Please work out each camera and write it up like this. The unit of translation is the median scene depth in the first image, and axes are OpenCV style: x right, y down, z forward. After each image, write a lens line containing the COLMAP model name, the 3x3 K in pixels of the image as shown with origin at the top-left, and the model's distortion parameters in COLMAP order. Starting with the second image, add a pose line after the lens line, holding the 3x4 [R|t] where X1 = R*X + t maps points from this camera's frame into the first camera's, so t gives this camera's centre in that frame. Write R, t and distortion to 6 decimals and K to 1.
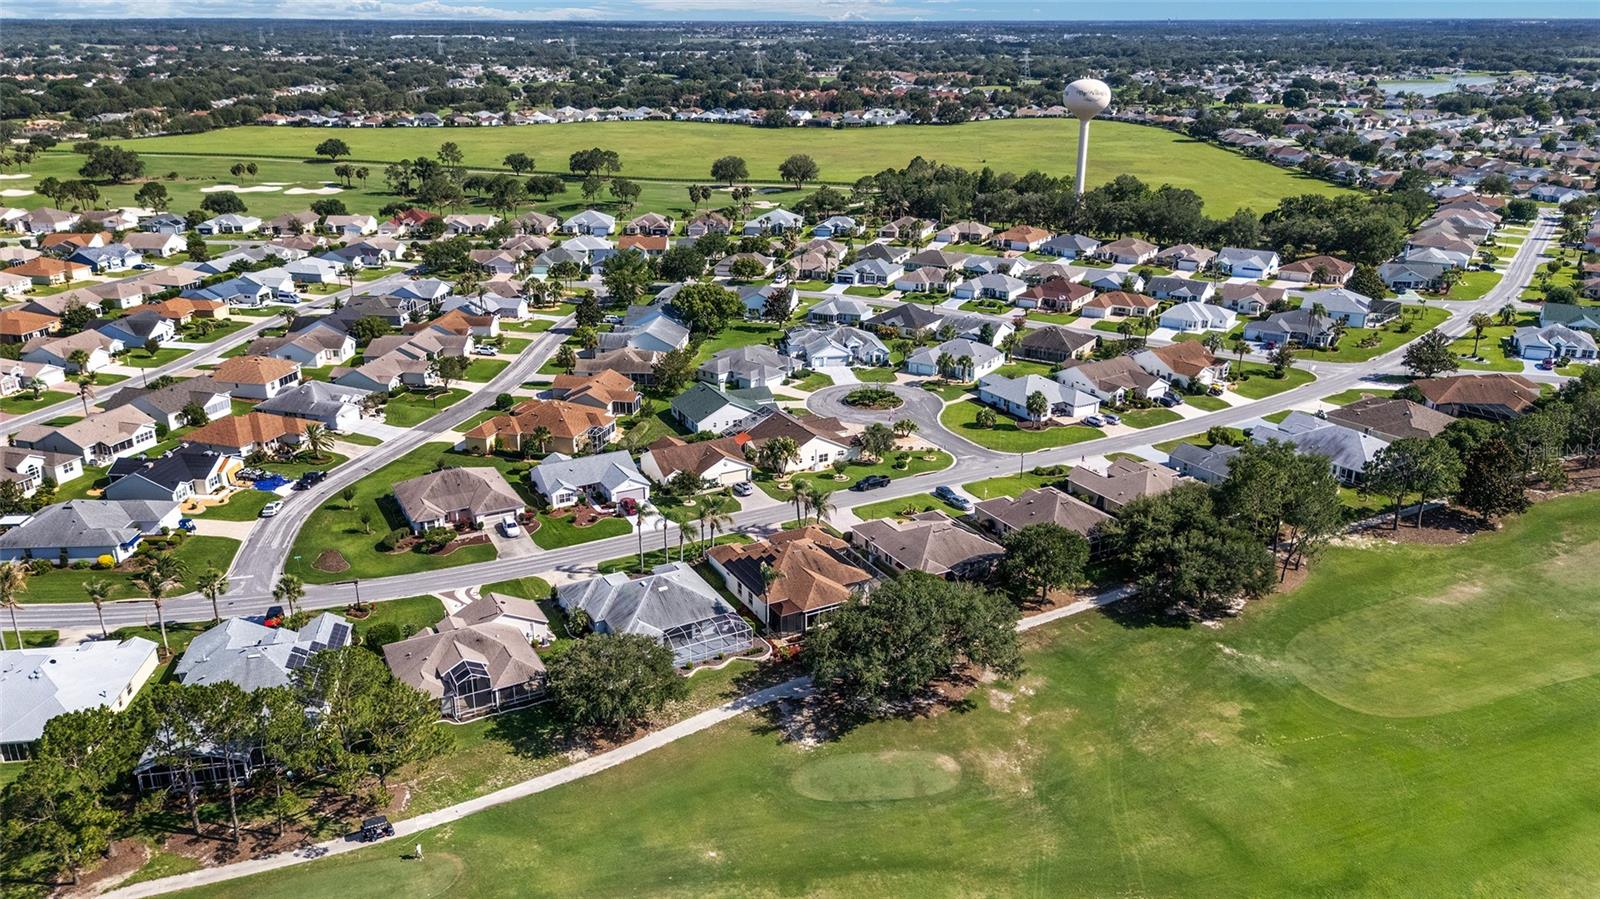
lens RADIAL K [[1179.5, 0, 805.3], [0, 1179.5, 444.5], [0, 0, 1]] dist [0.068237, -0.074710]
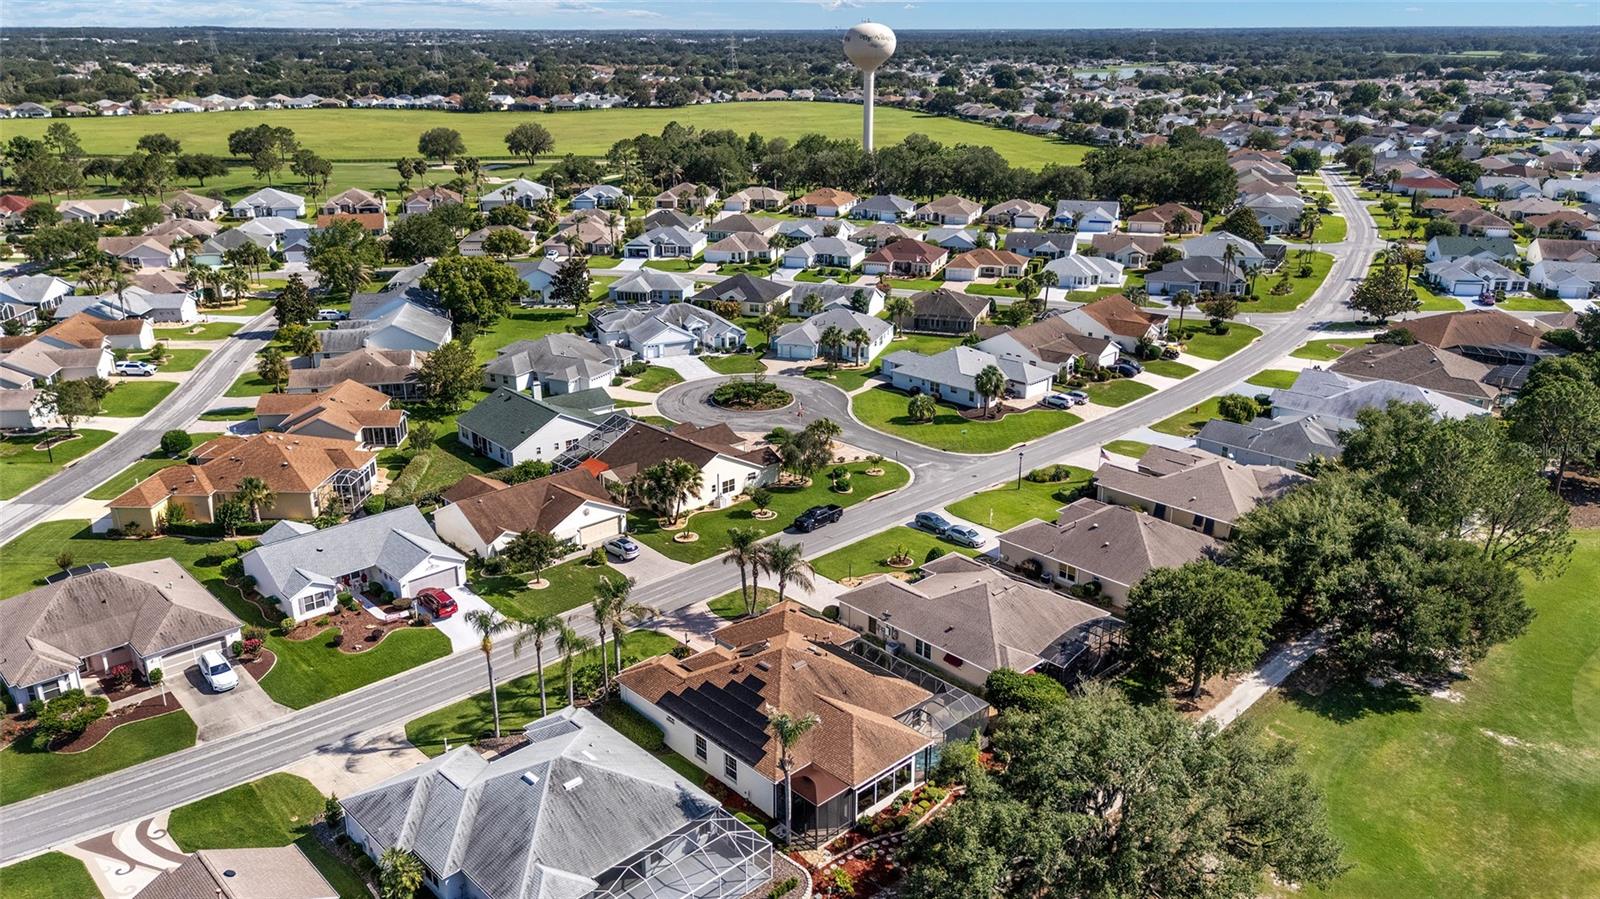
lens RADIAL K [[1179.5, 0, 804.7], [0, 1179.5, 445.2], [0, 0, 1]] dist [0.068237, -0.074710]
pose [[0.966597, -0.085221, 0.241718, -0.081583], [0.086906, 0.996210, 0.003704, -0.008252], [-0.241117, 0.017427, 0.970340, 0.293173]]
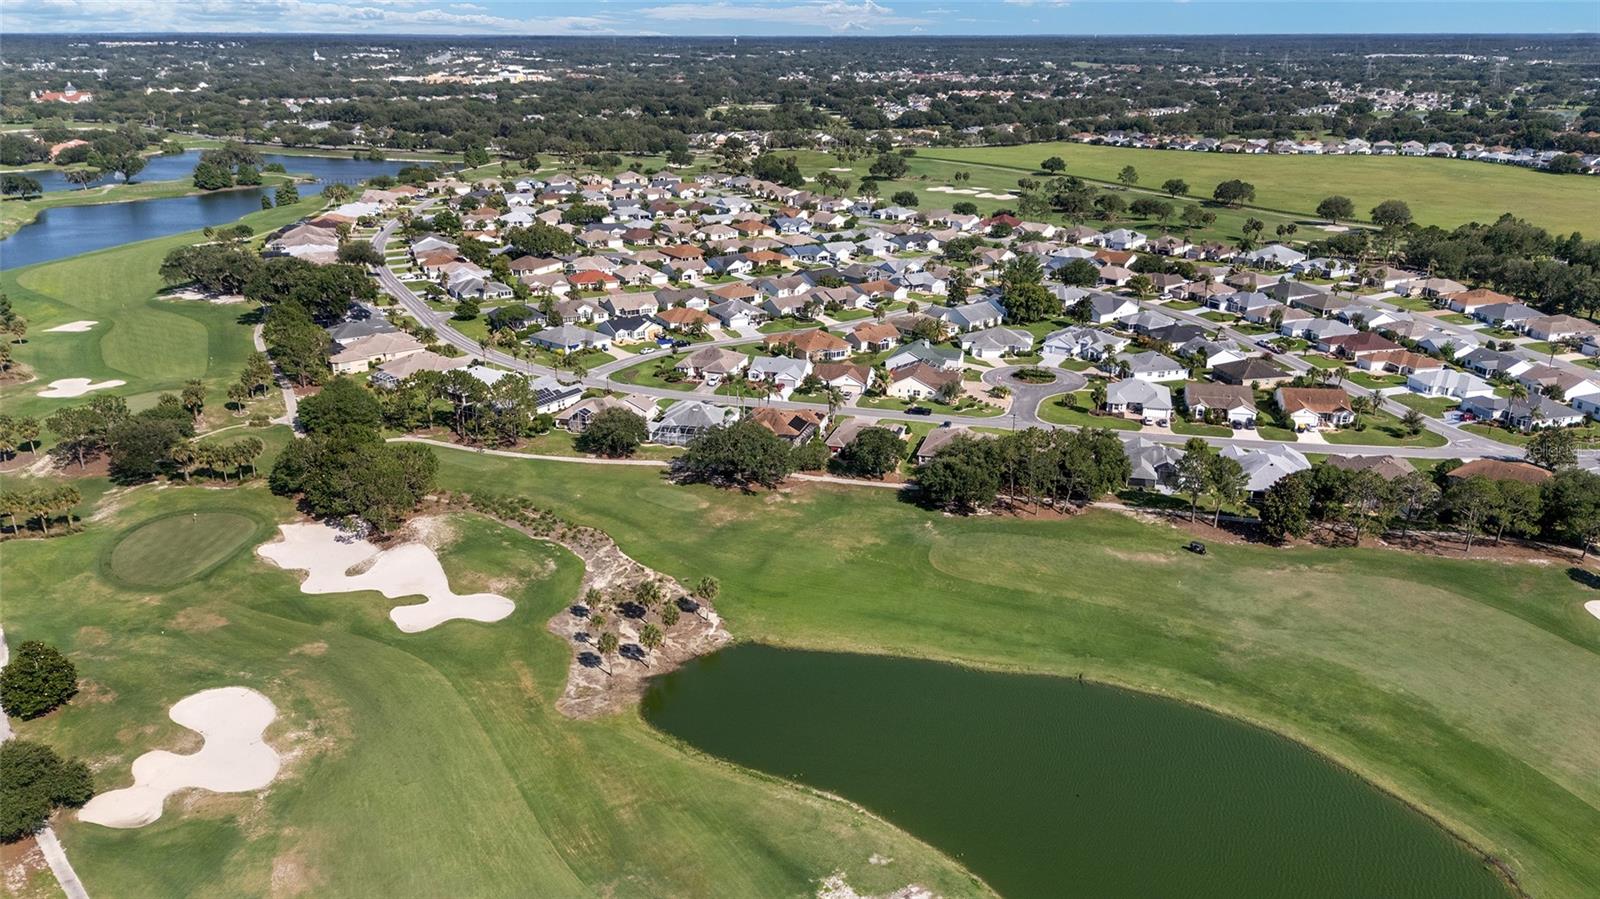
lens RADIAL K [[1179.5, 0, 803.3], [0, 1179.5, 442.4], [0, 0, 1]] dist [0.068237, -0.074710]
pose [[0.713370, 0.228784, -0.662391, 0.752794], [-0.236850, 0.968299, 0.079365, -0.009829], [0.659550, 0.100270, 0.744943, -0.165295]]
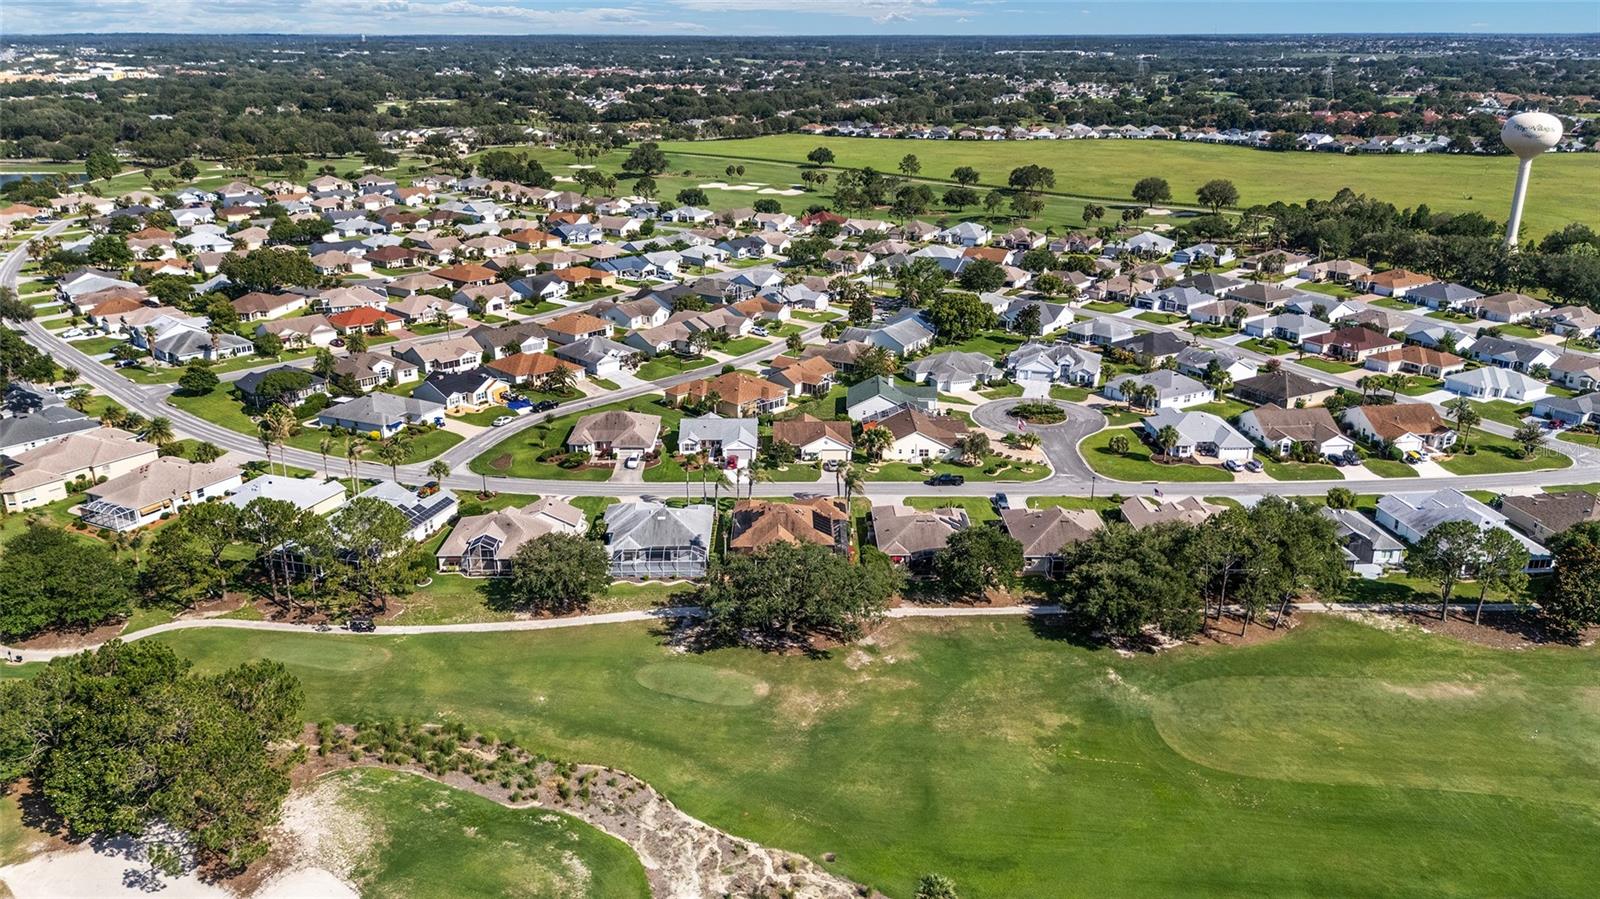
lens RADIAL K [[1179.5, 0, 806.8], [0, 1179.5, 444.7], [0, 0, 1]] dist [0.068237, -0.074710]
pose [[0.884783, 0.152705, -0.440272, 0.329934], [-0.157252, 0.987206, 0.026386, -0.006335], [0.438668, 0.045888, 0.897477, -0.029634]]
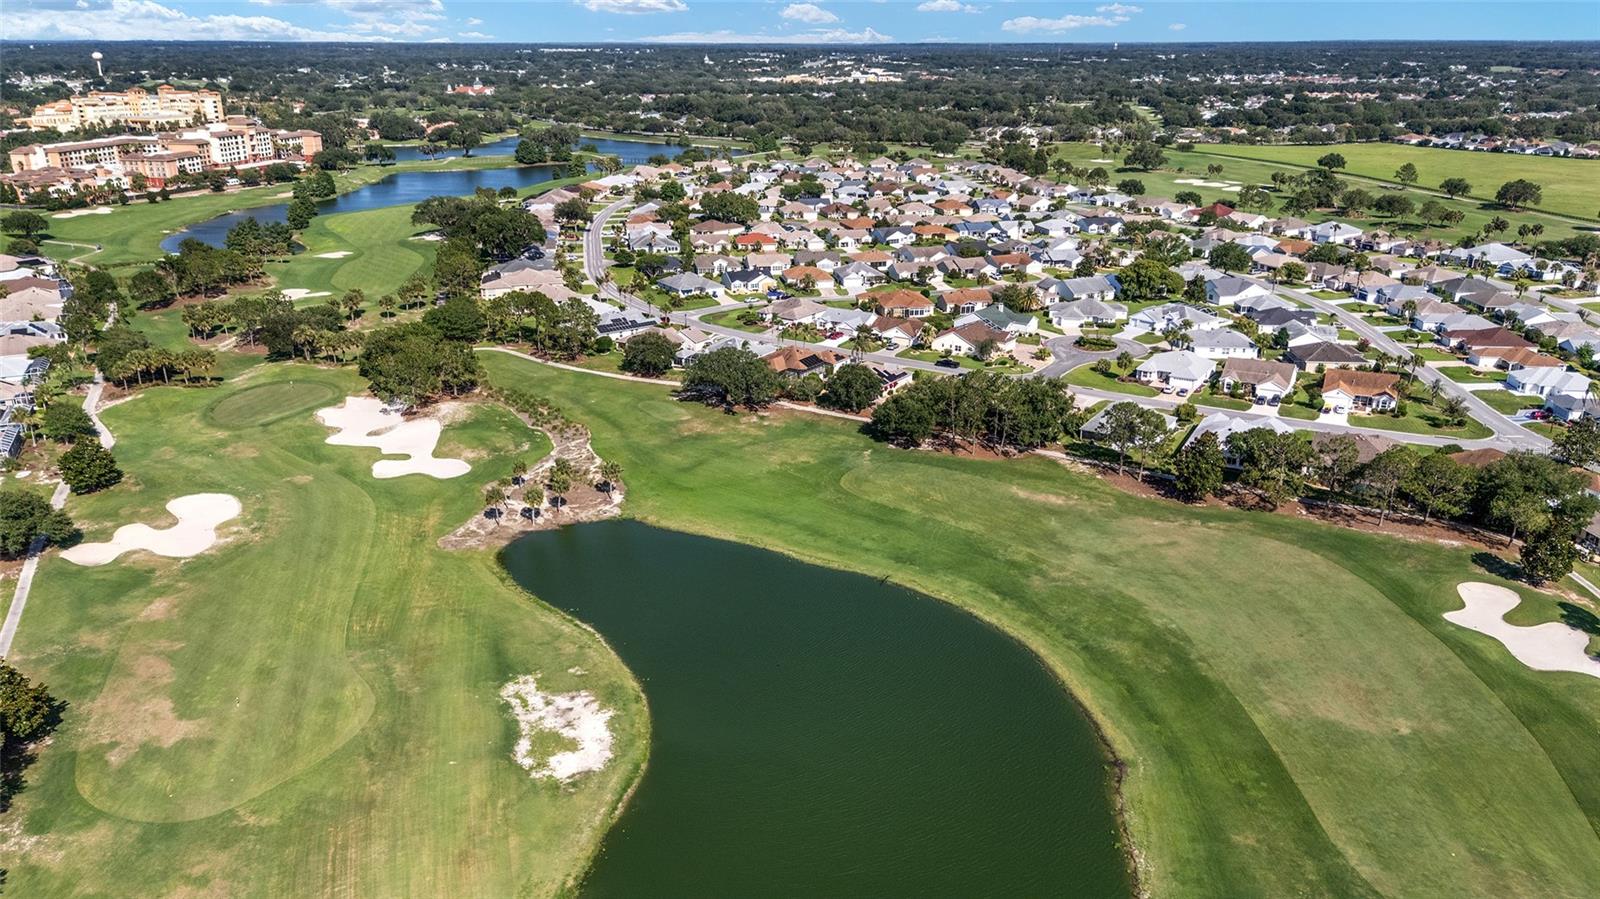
lens RADIAL K [[1179.5, 0, 802.5], [0, 1179.5, 453.6], [0, 0, 1]] dist [0.068237, -0.074710]
pose [[0.464143, 0.291481, -0.836427, 1.025254], [-0.299022, 0.940430, 0.161793, -0.039098], [0.833761, 0.175015, 0.523653, 0.040044]]
